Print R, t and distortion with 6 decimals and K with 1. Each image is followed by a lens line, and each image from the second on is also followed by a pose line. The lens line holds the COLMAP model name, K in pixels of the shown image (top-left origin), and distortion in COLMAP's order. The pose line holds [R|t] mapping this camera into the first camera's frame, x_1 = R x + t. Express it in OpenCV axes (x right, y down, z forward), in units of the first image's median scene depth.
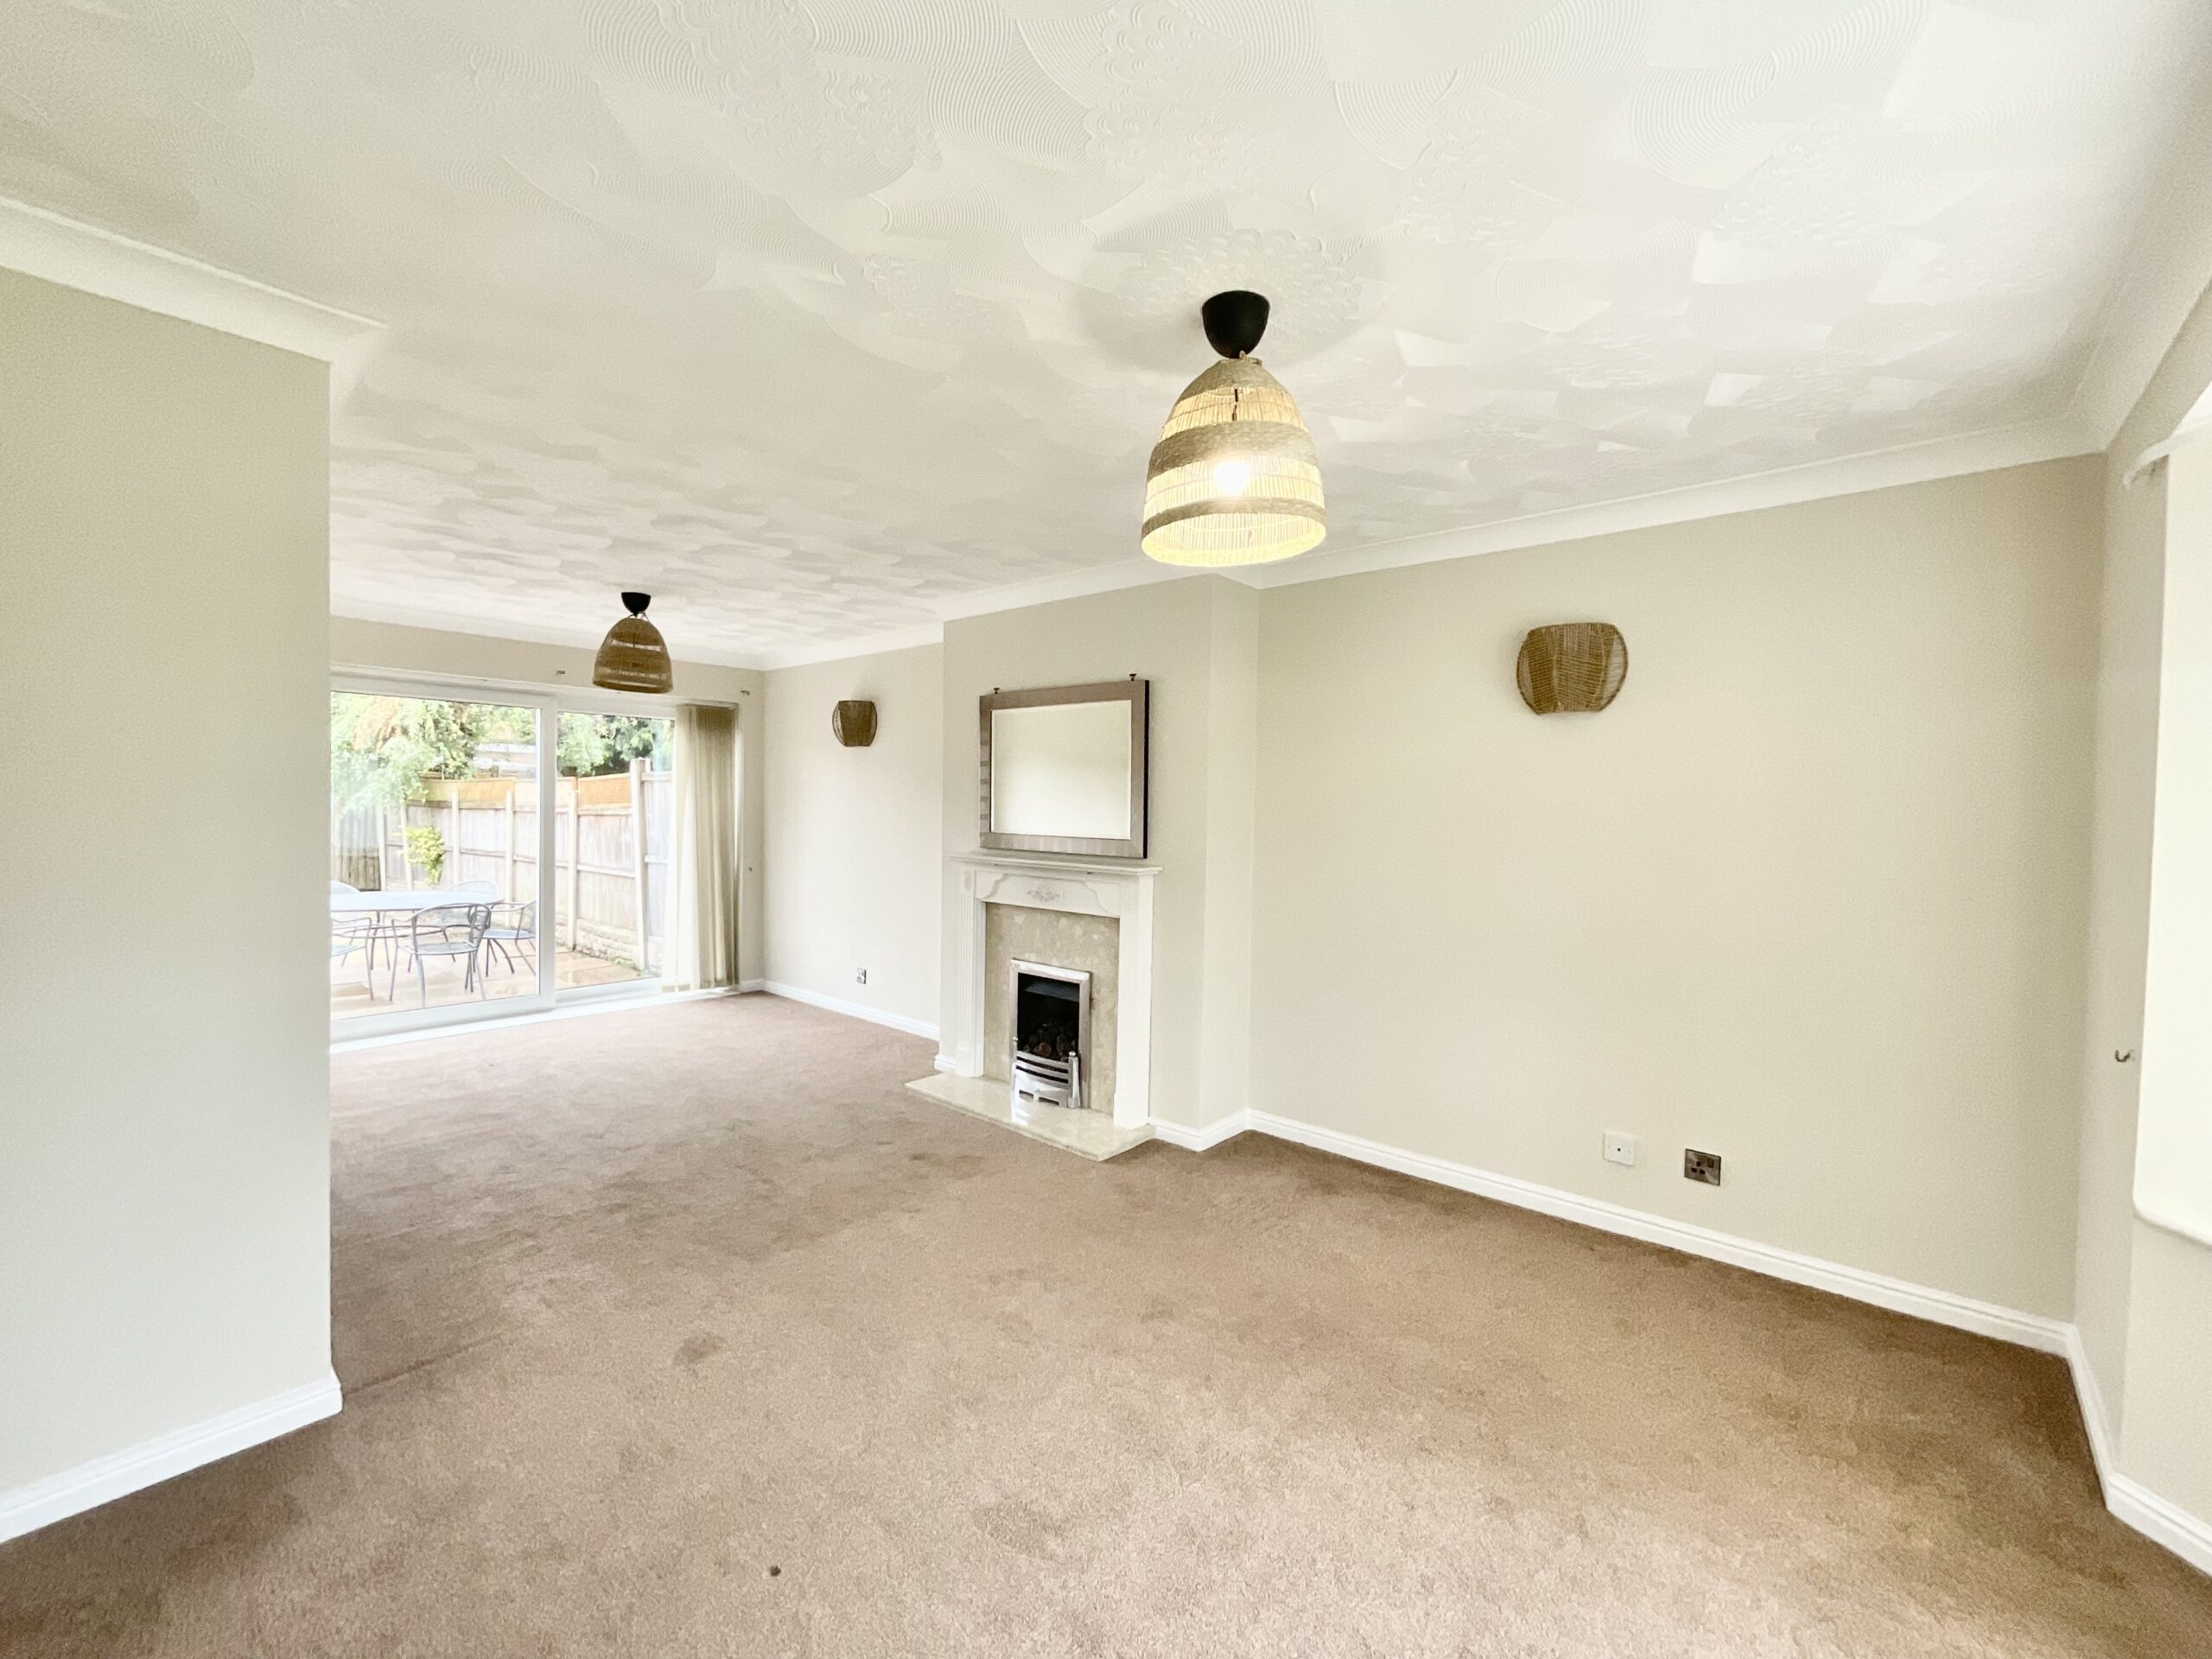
lens RADIAL K [[895.8, 0, 1103.9], [0, 895.8, 827.2], [0, 0, 1]] dist [0.000122, 0.000358]
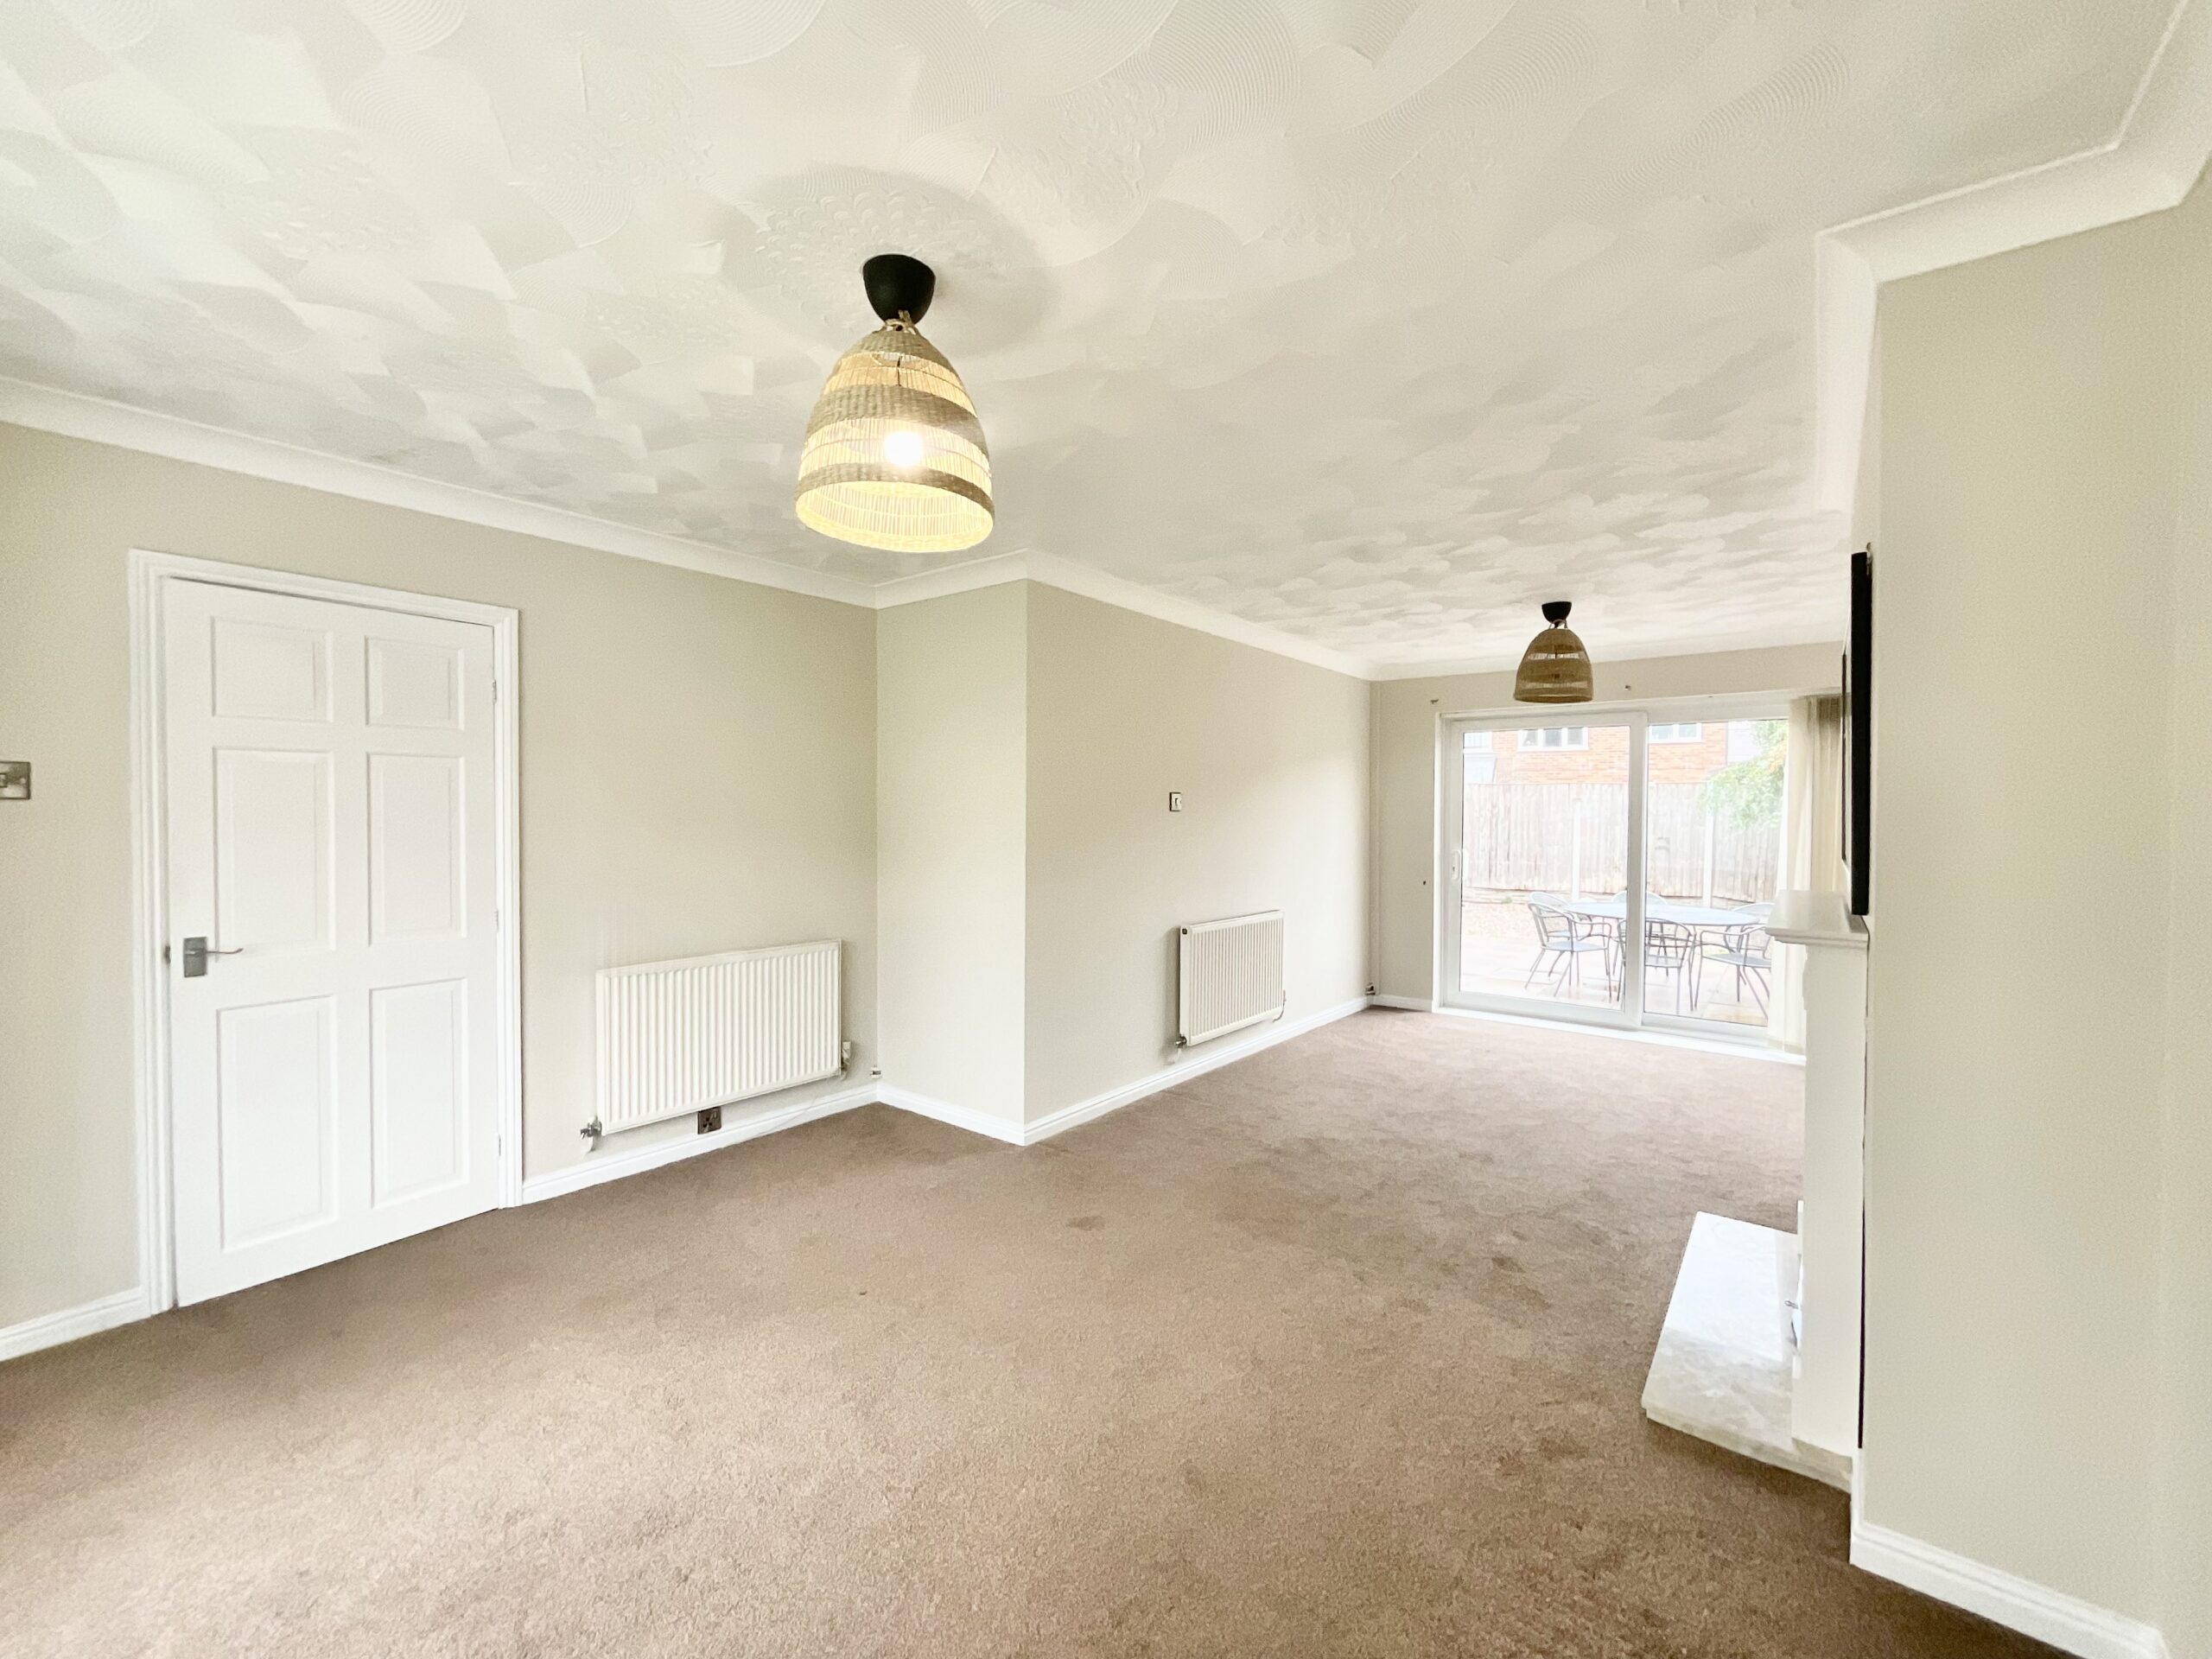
lens RADIAL K [[895.8, 0, 1103.9], [0, 895.8, 827.2], [0, 0, 1]] dist [0.000122, 0.000358]
pose [[0.065422, 0.002581, -0.997854, 0.472272], [-0.030772, 0.999526, 0.000568, -0.002526], [0.997383, 0.030669, 0.065470, 0.501092]]
